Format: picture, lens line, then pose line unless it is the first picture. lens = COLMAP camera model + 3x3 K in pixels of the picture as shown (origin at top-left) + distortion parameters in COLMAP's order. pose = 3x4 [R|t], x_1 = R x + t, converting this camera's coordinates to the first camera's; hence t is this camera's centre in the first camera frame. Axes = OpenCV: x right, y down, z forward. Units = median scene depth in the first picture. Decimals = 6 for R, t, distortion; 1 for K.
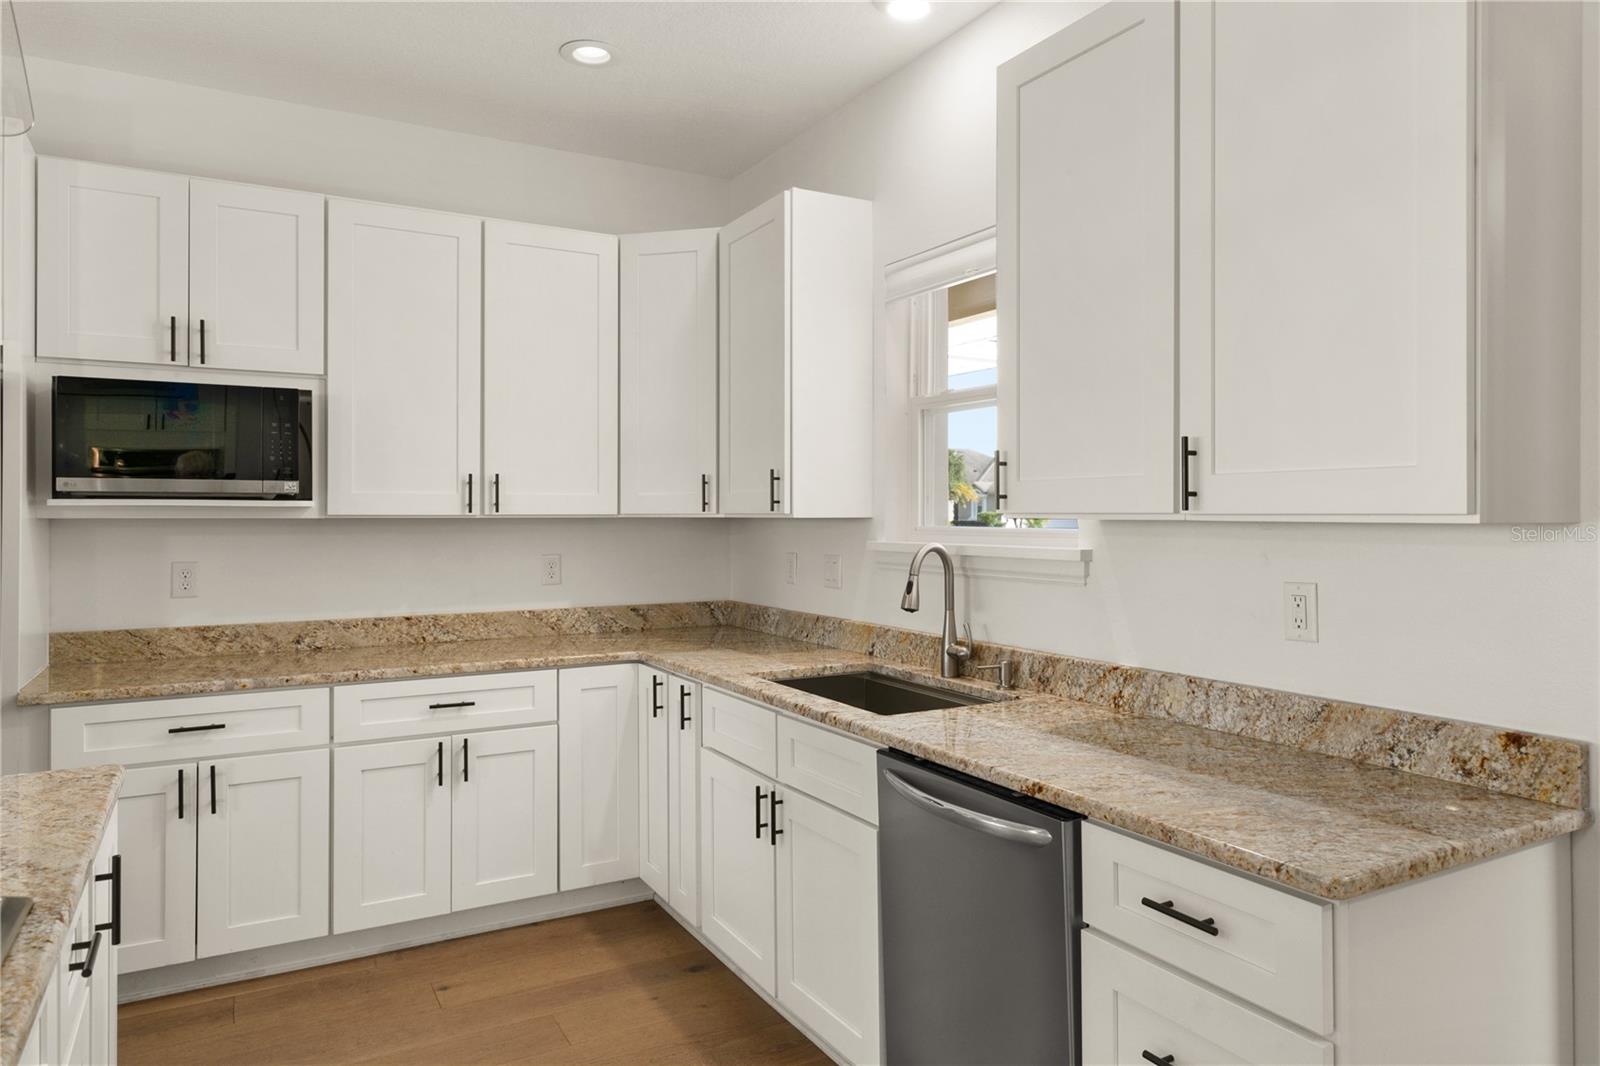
lens RADIAL K [[1037.1, 0, 821.1], [0, 1037.1, 509.4], [0, 0, 1]] dist [0.001610, 0.005151]
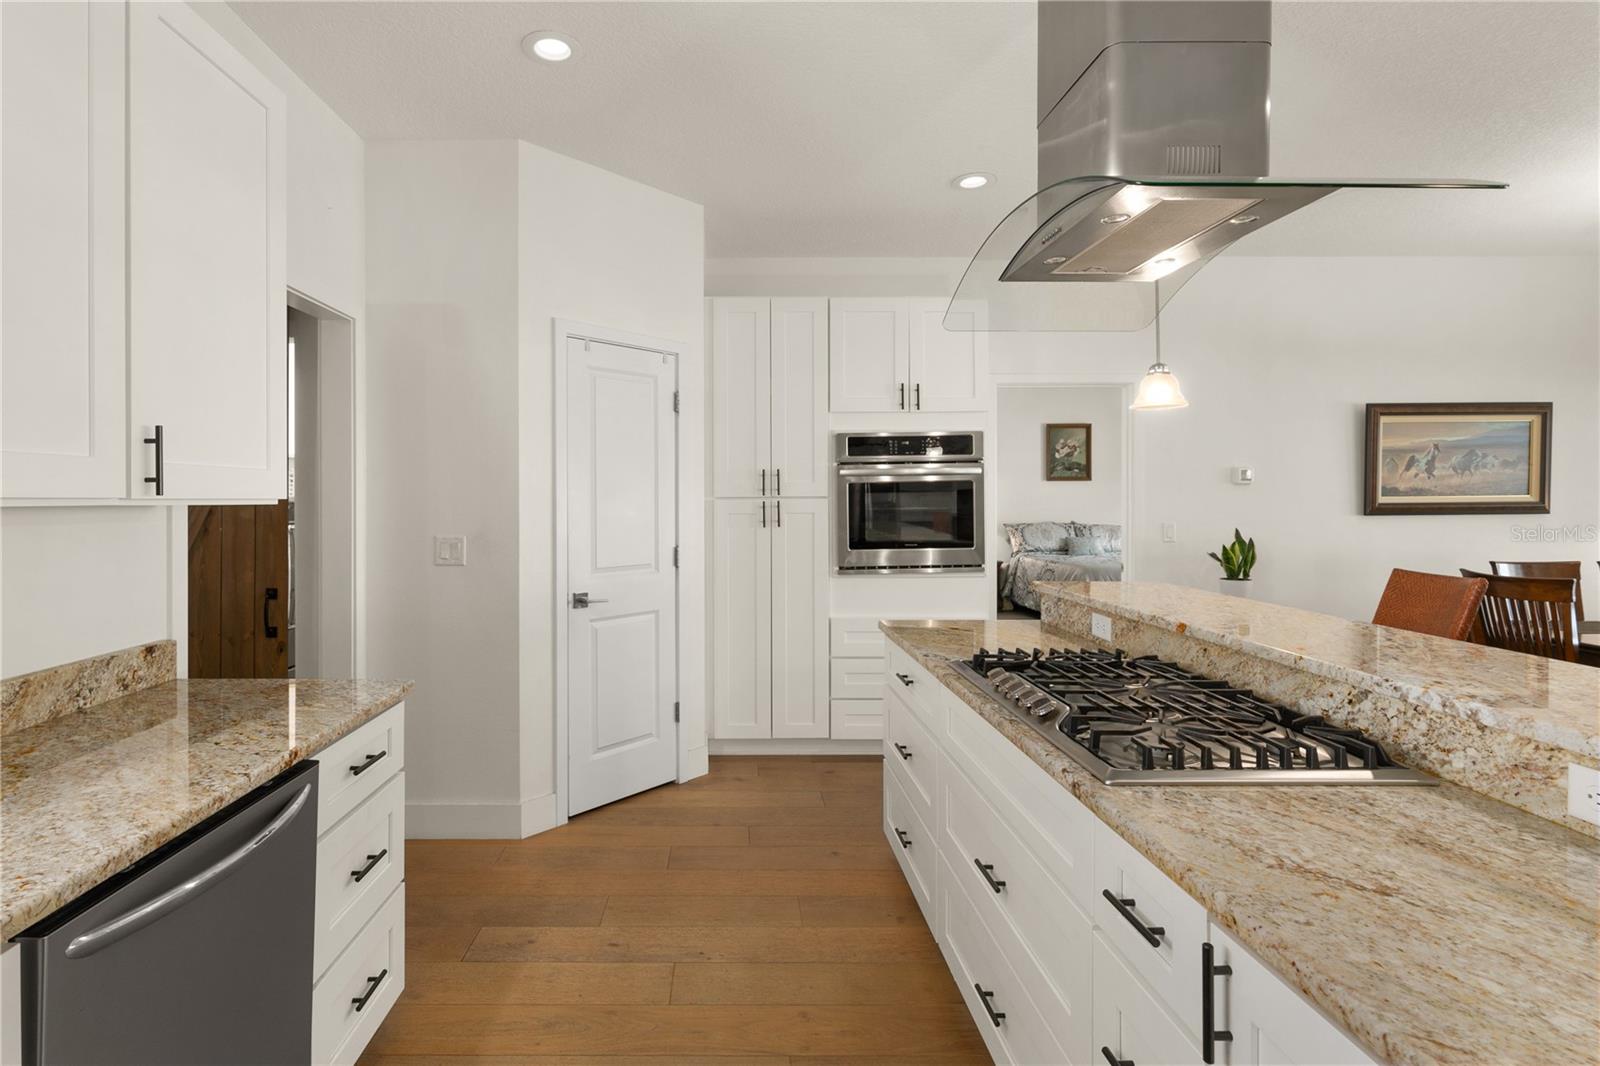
lens RADIAL K [[775.6, 0, 729.5], [0, 775.6, 495.5], [0, 0, 1]] dist [-0.000435, 0.000384]
pose [[-0.869339, 0.003533, 0.494204, -0.325206], [0.001125, 0.999986, -0.005170, 0.002935], [-0.494215, -0.003939, -0.869331, 0.828958]]
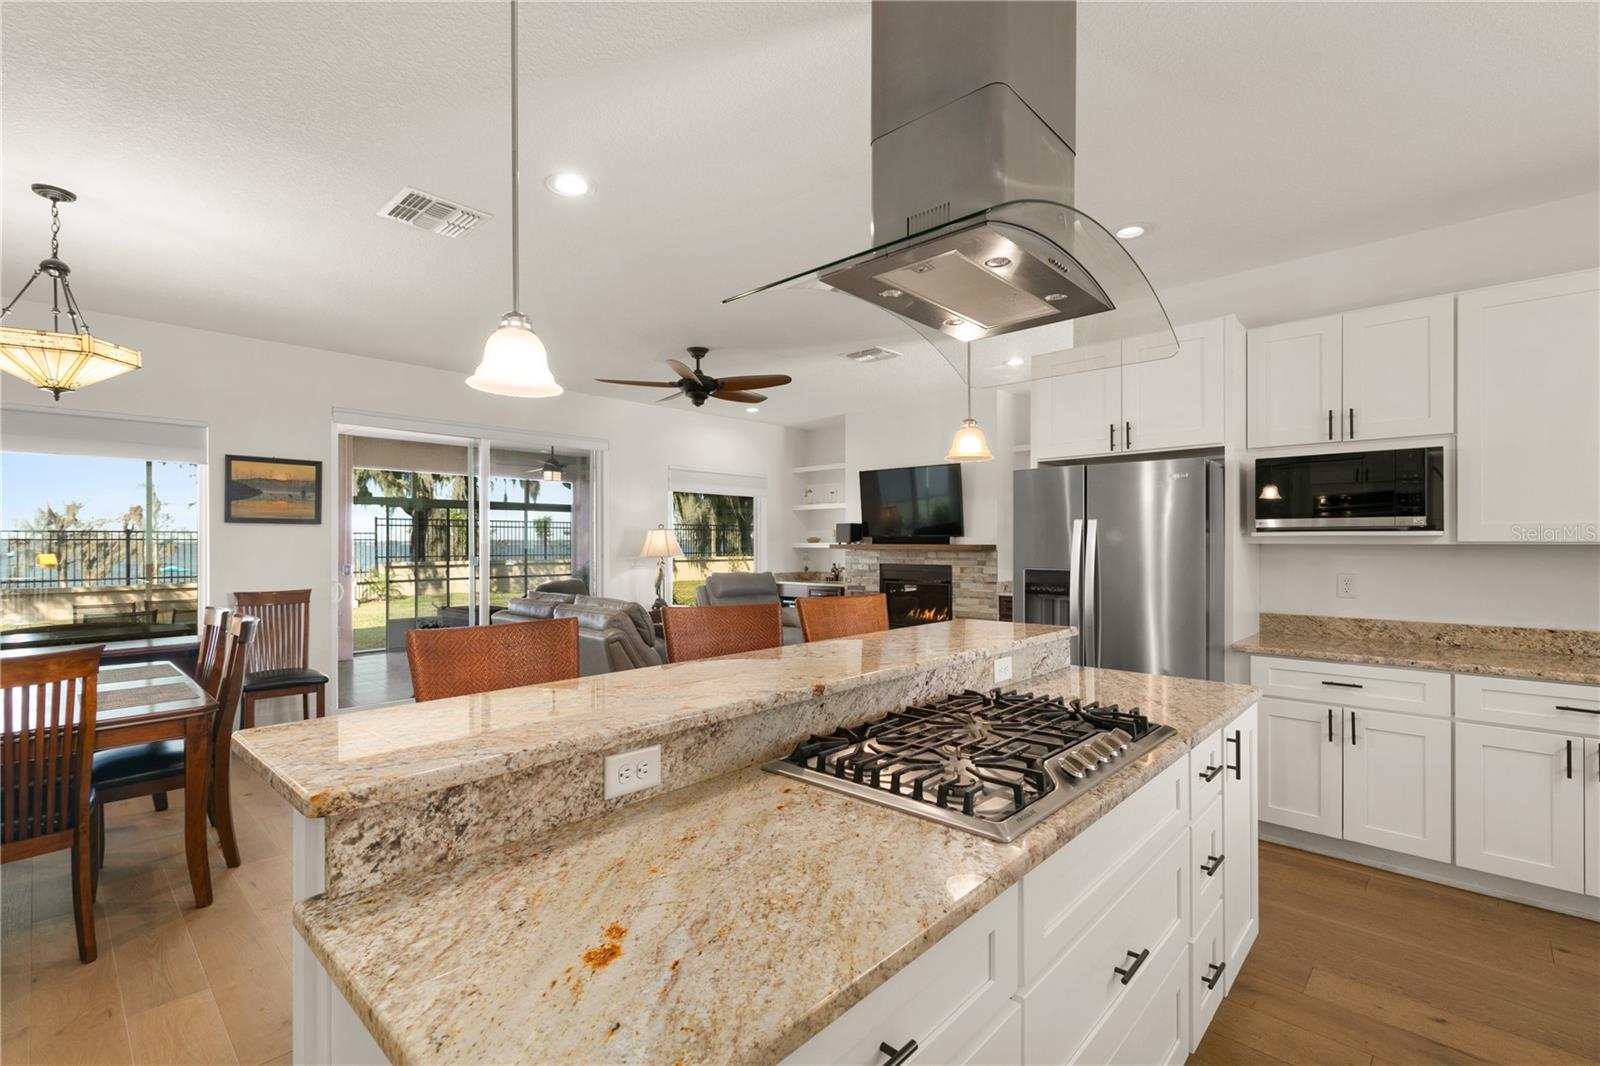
lens RADIAL K [[721.5, 0, 792.9], [0, 721.5, 541.4], [0, 0, 1]] dist [0.000845, 0.000196]
pose [[0.290819, -0.000383, -0.956778, 0.146781], [0.004857, 0.999988, 0.001076, 0.000013], [0.956766, -0.004960, 0.290817, -0.050148]]
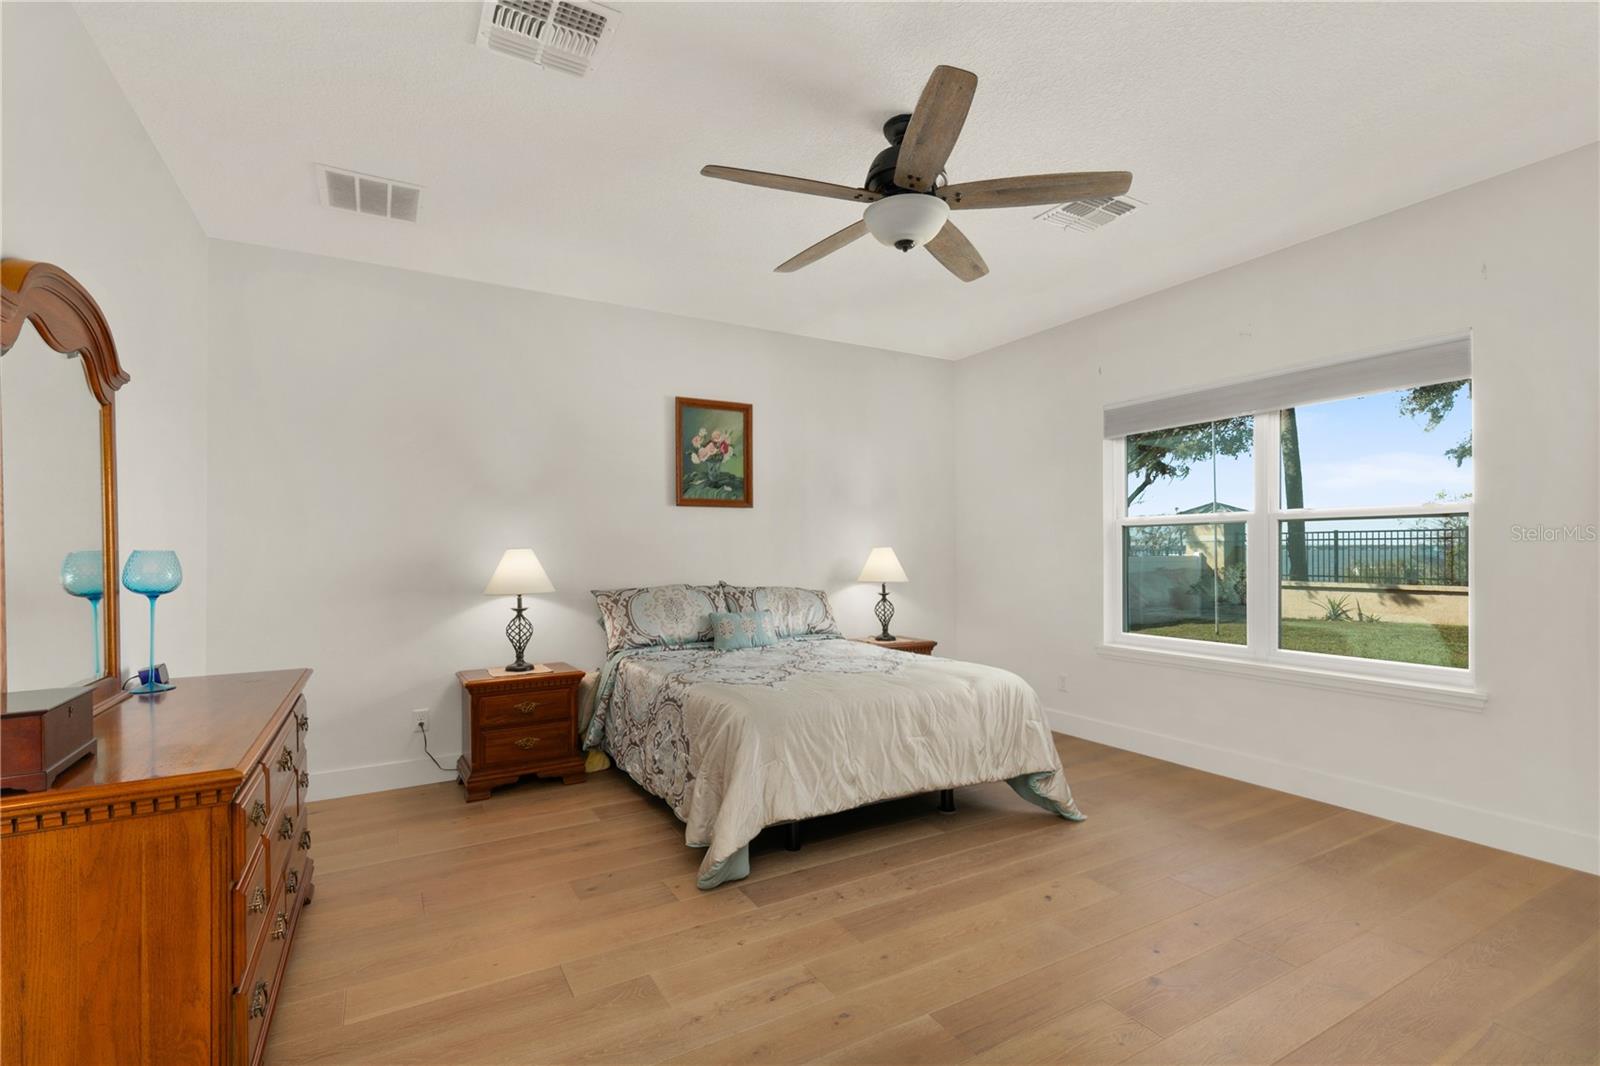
lens RADIAL K [[721.5, 0, 803.6], [0, 721.5, 545.7], [0, 0, 1]] dist [0.000845, 0.000196]
pose [[-0.999921, 0.009092, -0.008735, -0.158954], [0.009183, 0.999904, -0.010420, 0.030548], [0.008639, -0.010499, -0.999908, -0.874632]]
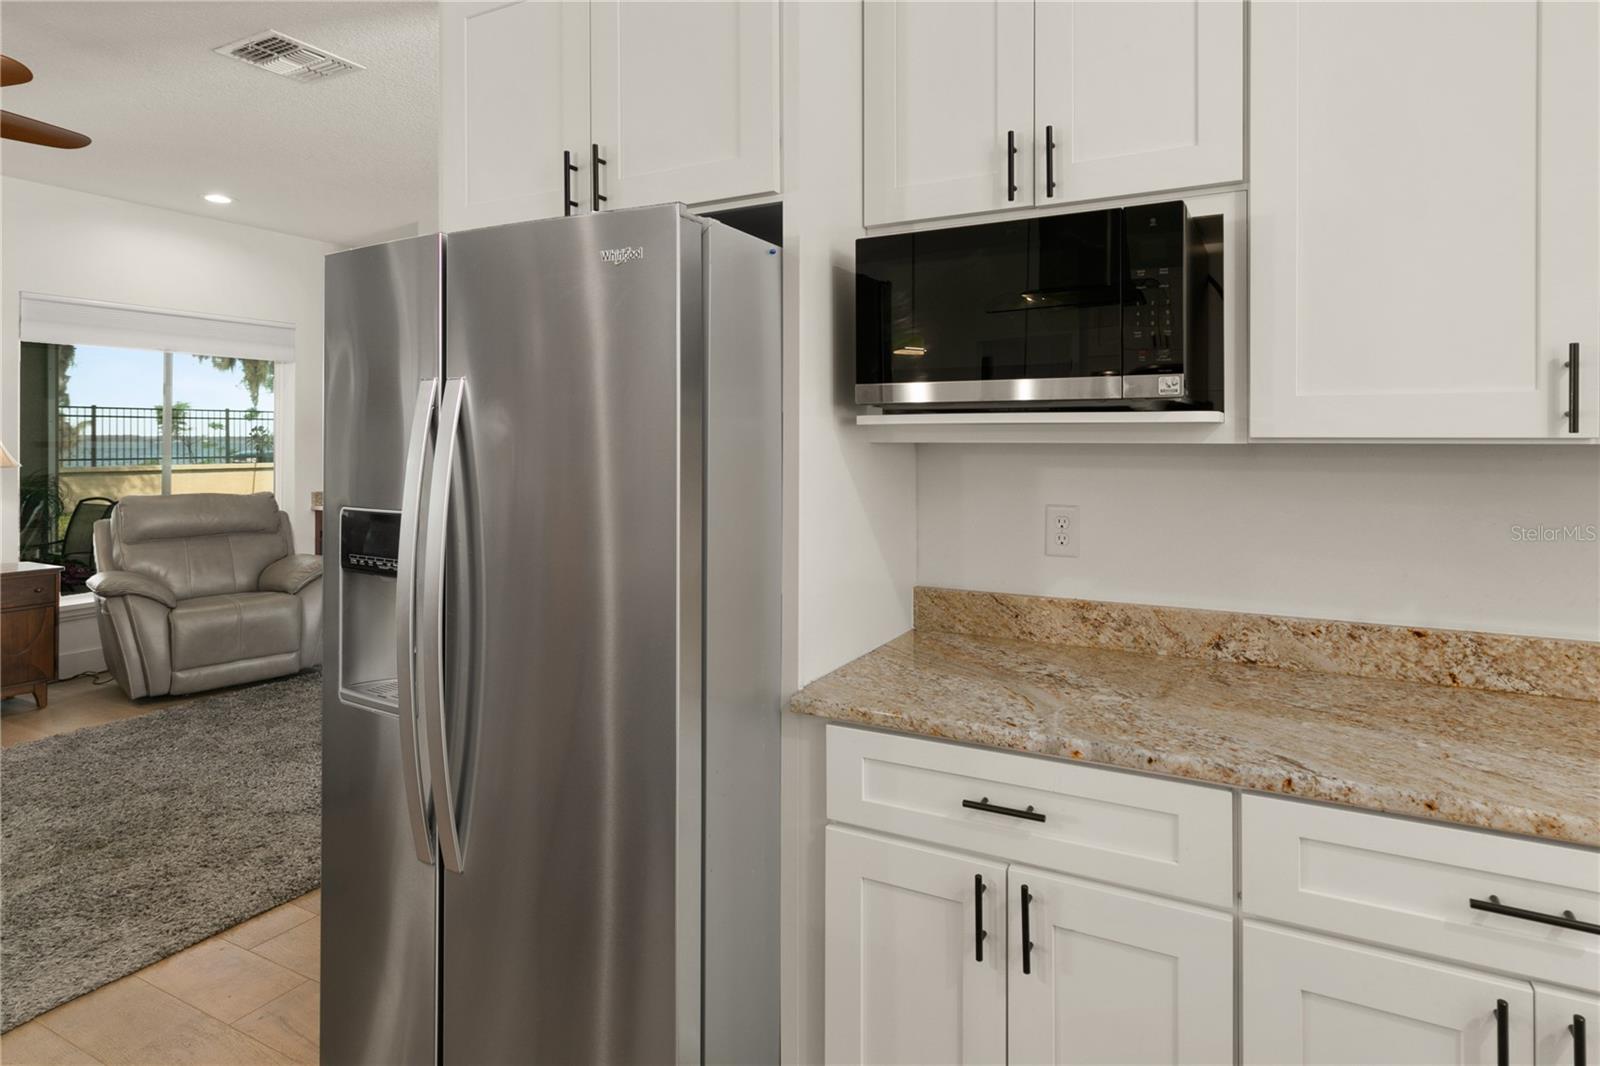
lens RADIAL K [[851.6, 0, 856.0], [0, 851.6, 434.4], [0, 0, 1]] dist [-0.000827, 0.000868]
pose [[0.560031, -0.002775, -0.828467, -0.231699], [0.004192, 0.999991, -0.000516, 0.003284], [0.828461, -0.003184, 0.560038, 0.605055]]
